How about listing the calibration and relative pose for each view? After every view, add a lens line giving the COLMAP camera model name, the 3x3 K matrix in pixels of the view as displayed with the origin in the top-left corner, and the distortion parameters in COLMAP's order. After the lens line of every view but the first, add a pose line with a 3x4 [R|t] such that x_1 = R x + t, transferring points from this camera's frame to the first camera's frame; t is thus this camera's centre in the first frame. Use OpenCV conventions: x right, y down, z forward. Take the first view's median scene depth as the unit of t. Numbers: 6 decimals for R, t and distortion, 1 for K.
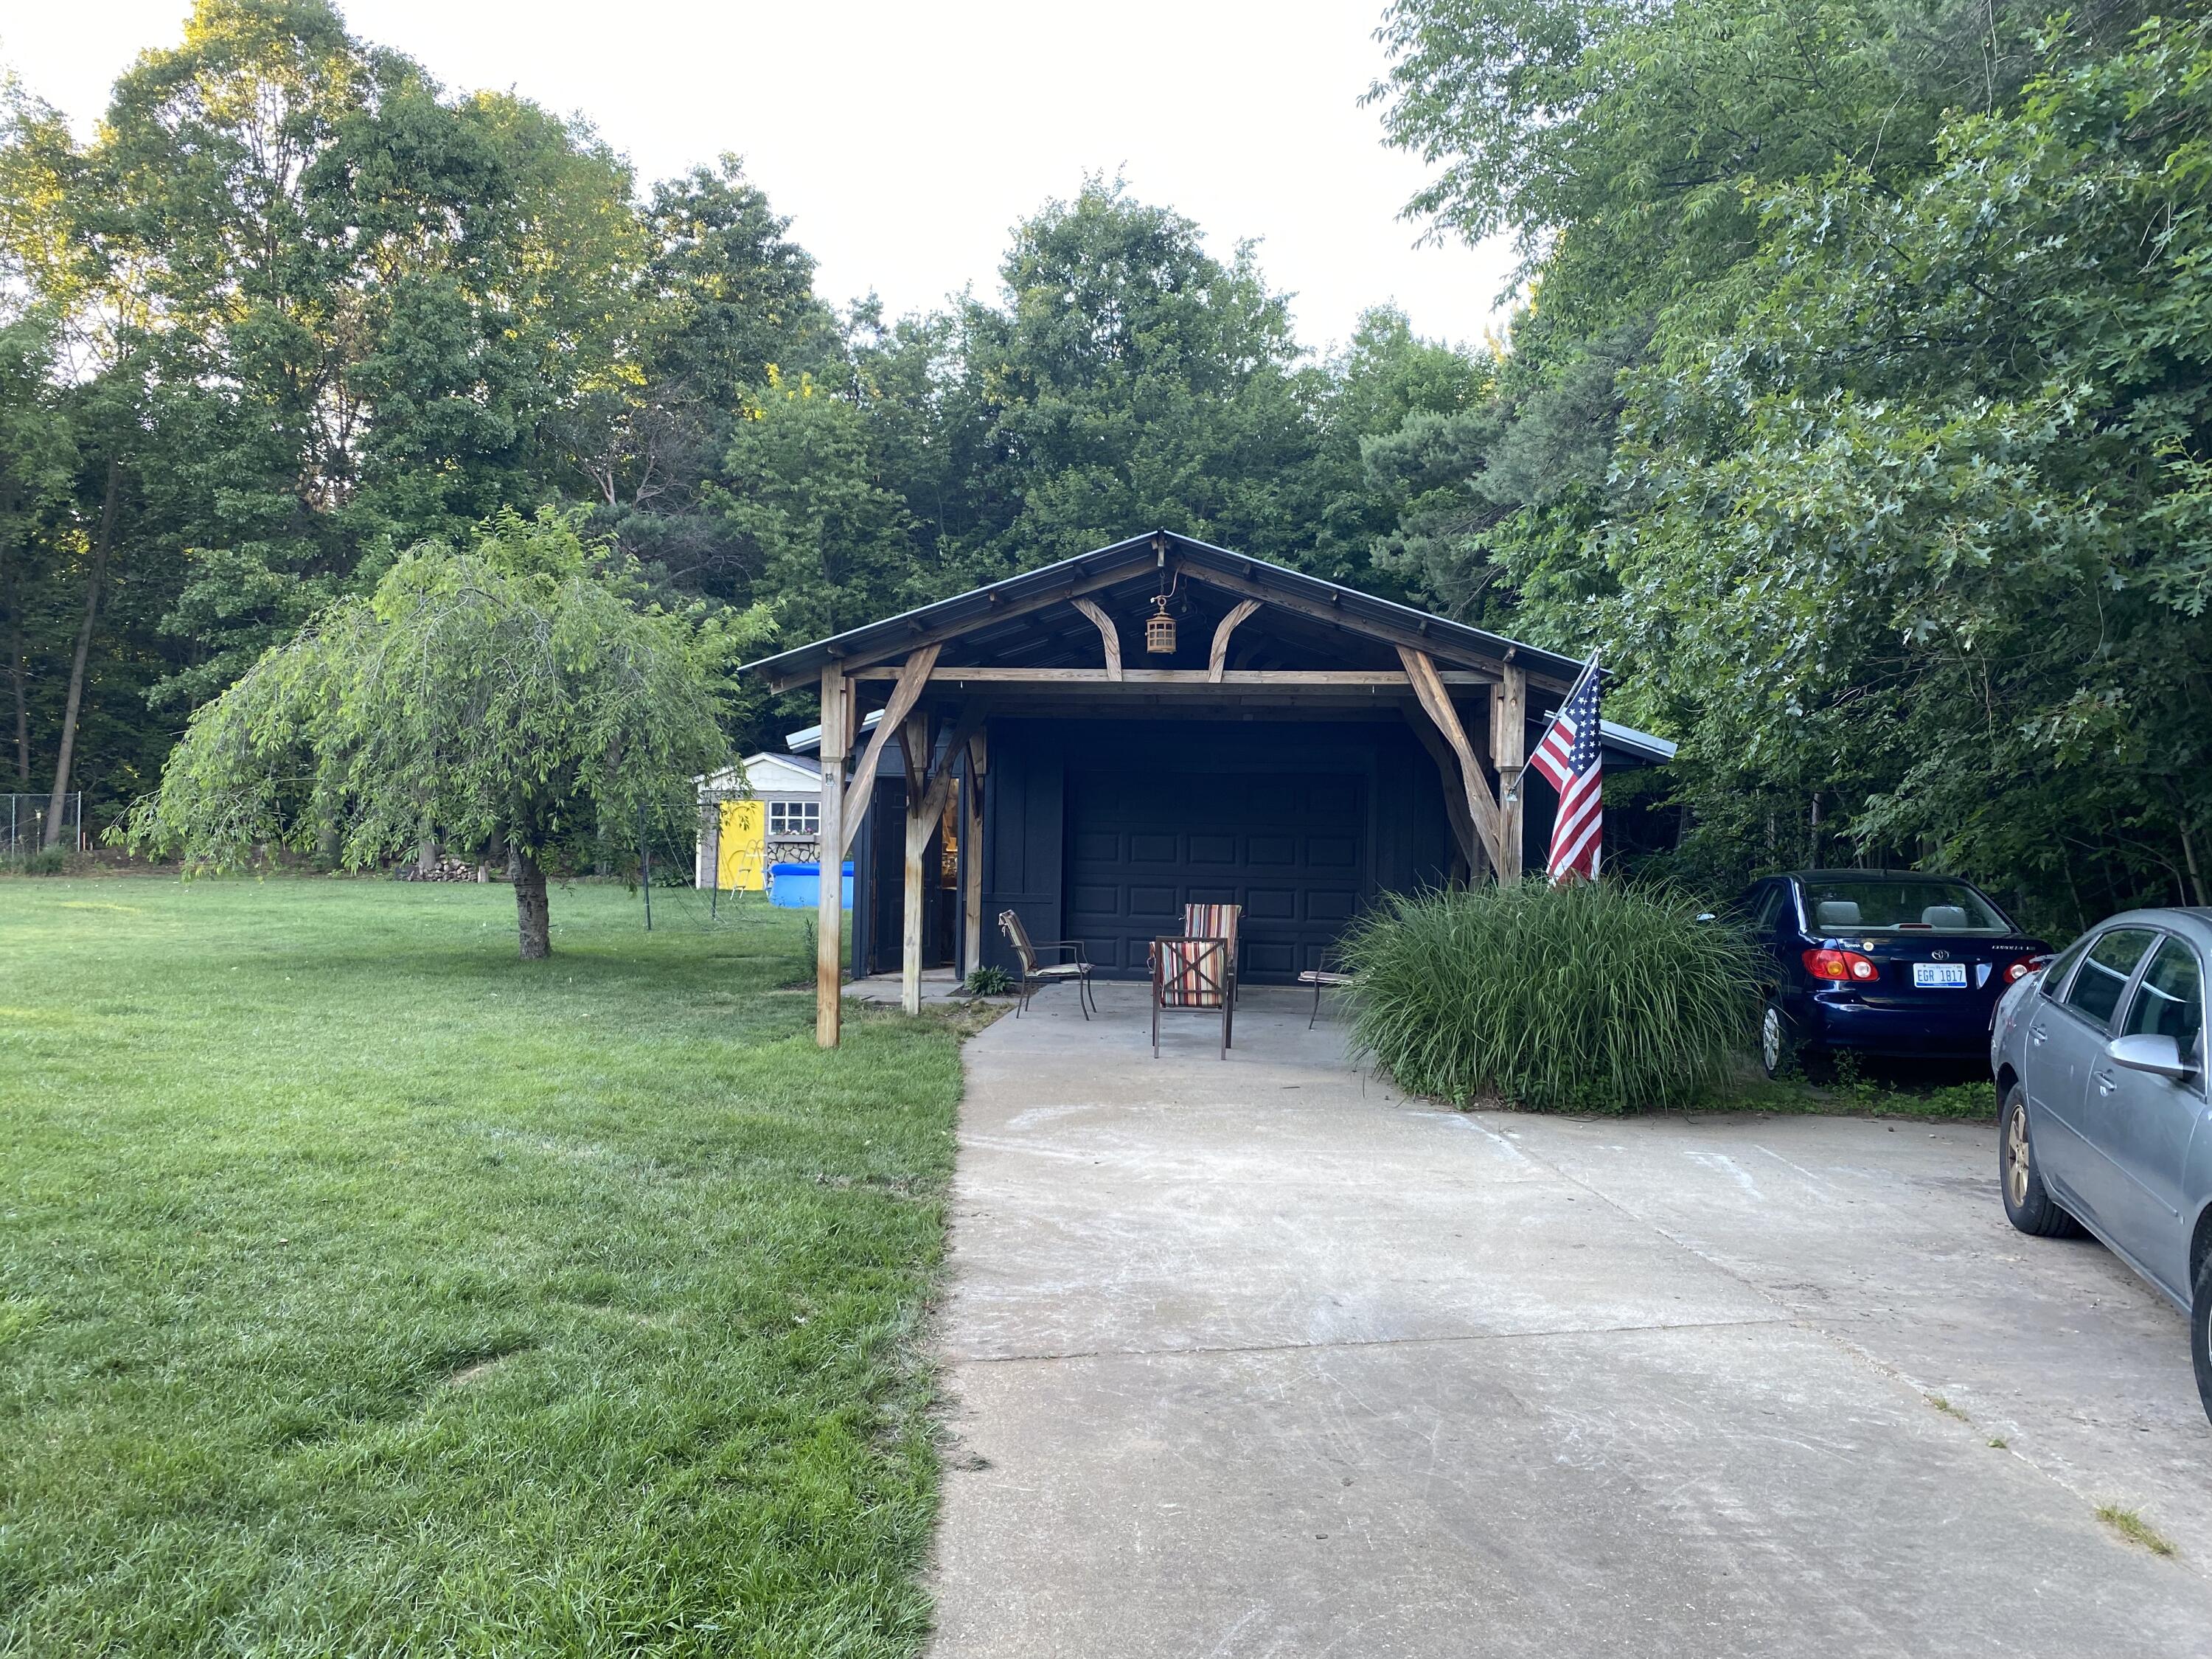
lens RADIAL K [[1654.3, 0, 1098.7], [0, 1654.3, 764.9], [0, 0, 1]] dist [0.003371, -0.002184]
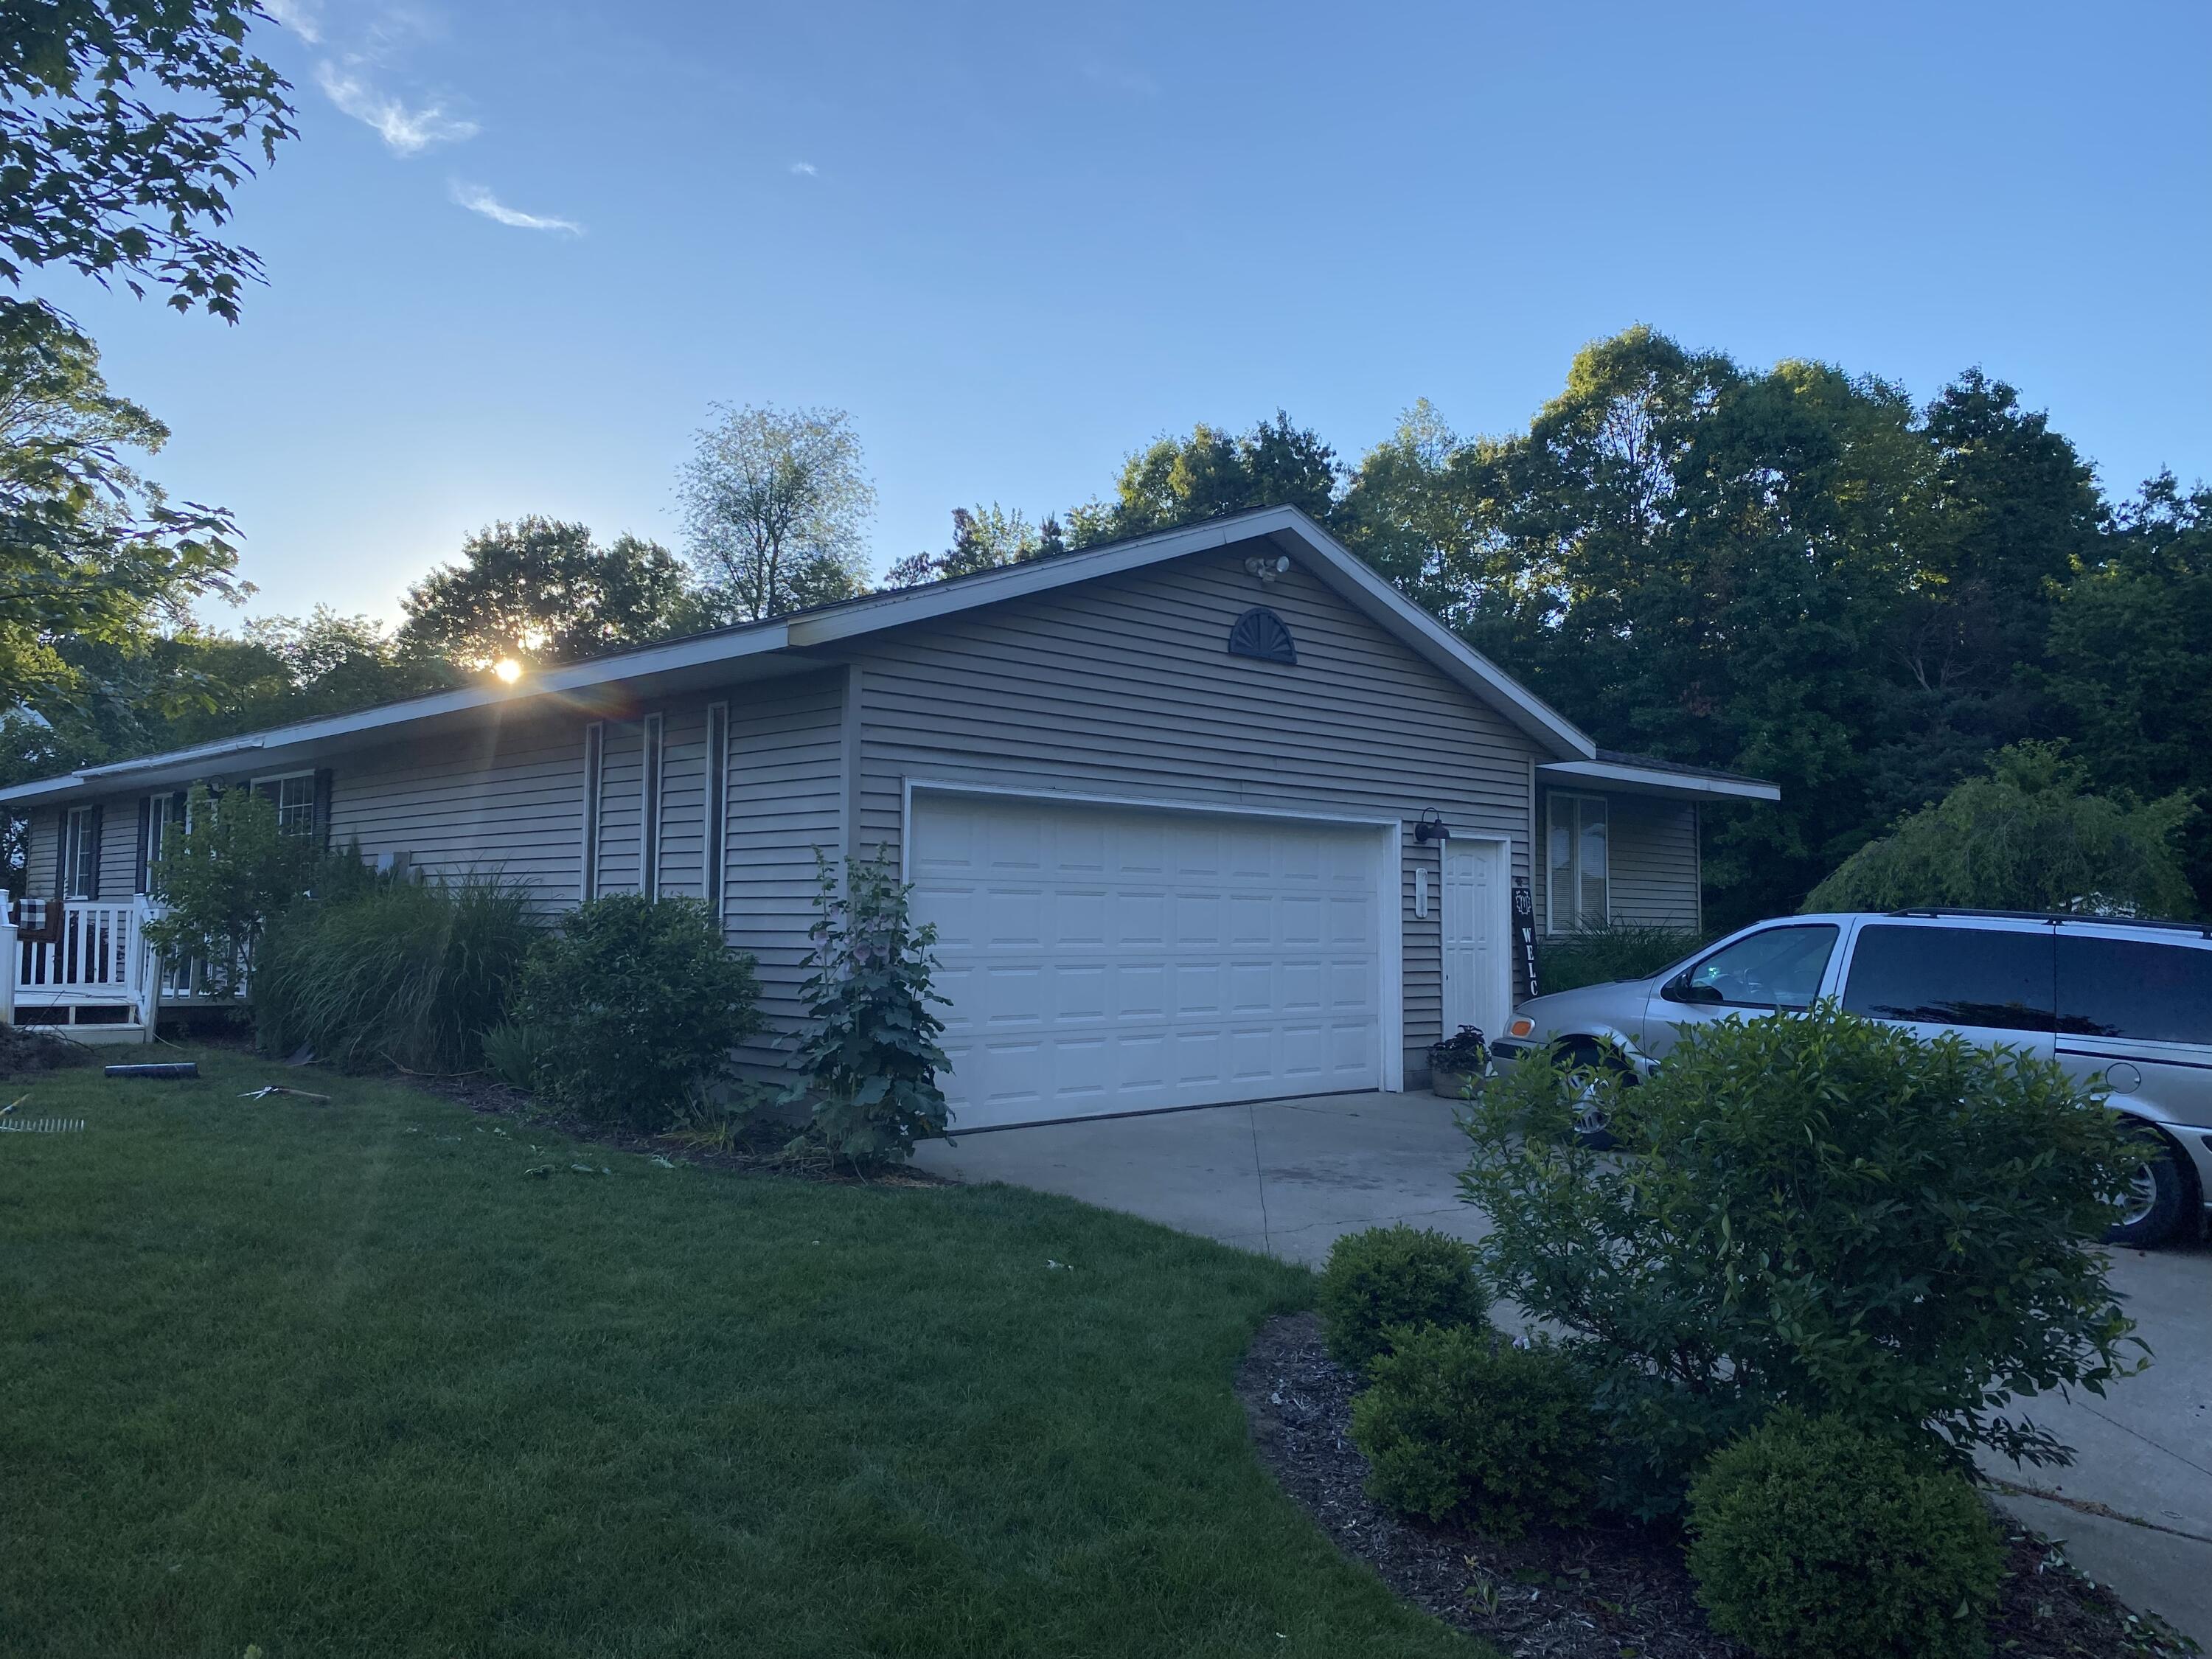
lens RADIAL K [[1654.3, 0, 1098.7], [0, 1654.3, 764.9], [0, 0, 1]] dist [0.003371, -0.002184]
pose [[0.785163, -0.064931, -0.615876, -0.031975], [0.018130, 0.996472, -0.081943, -0.013582], [0.619024, 0.053172, 0.783570, -0.357804]]
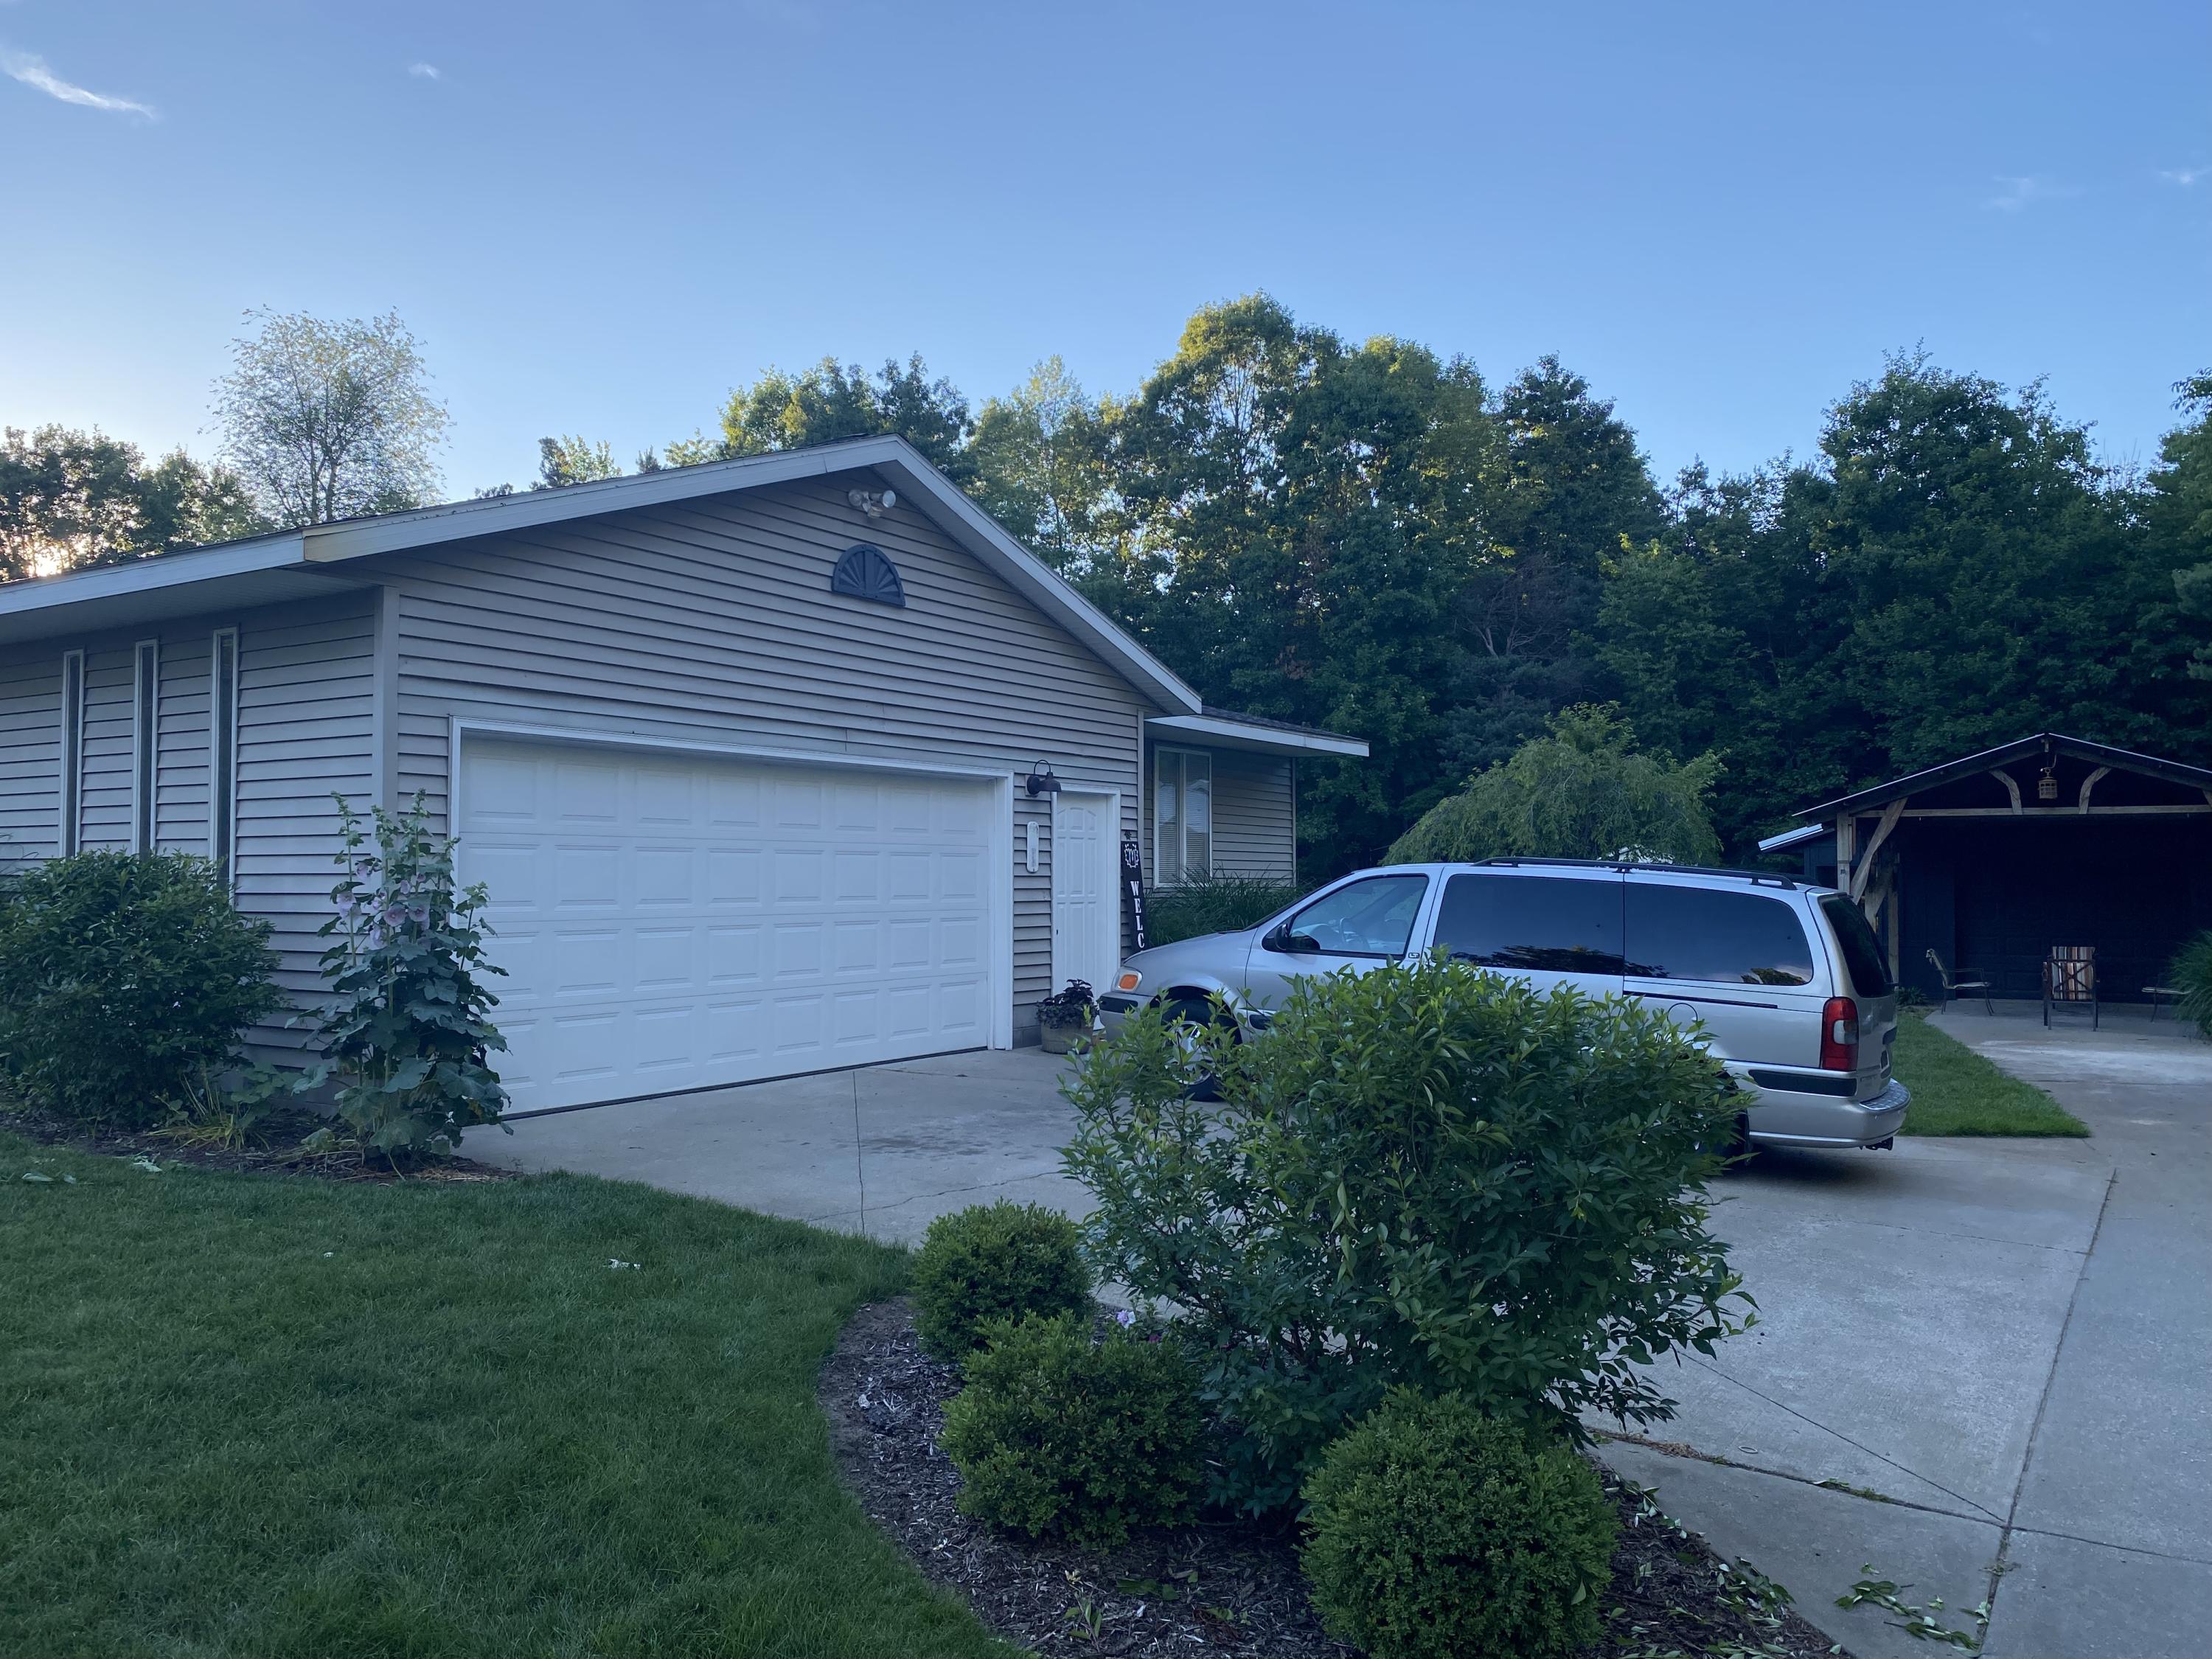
lens RADIAL K [[1613.0, 0, 1042.4], [0, 1613.0, 817.9], [0, 0, 1]] dist [-0.036773, -0.010063]
pose [[0.890588, -0.032776, -0.453628, -0.048527], [0.026119, 0.999440, -0.020934, -0.012552], [0.454060, 0.006795, 0.890945, -0.322435]]
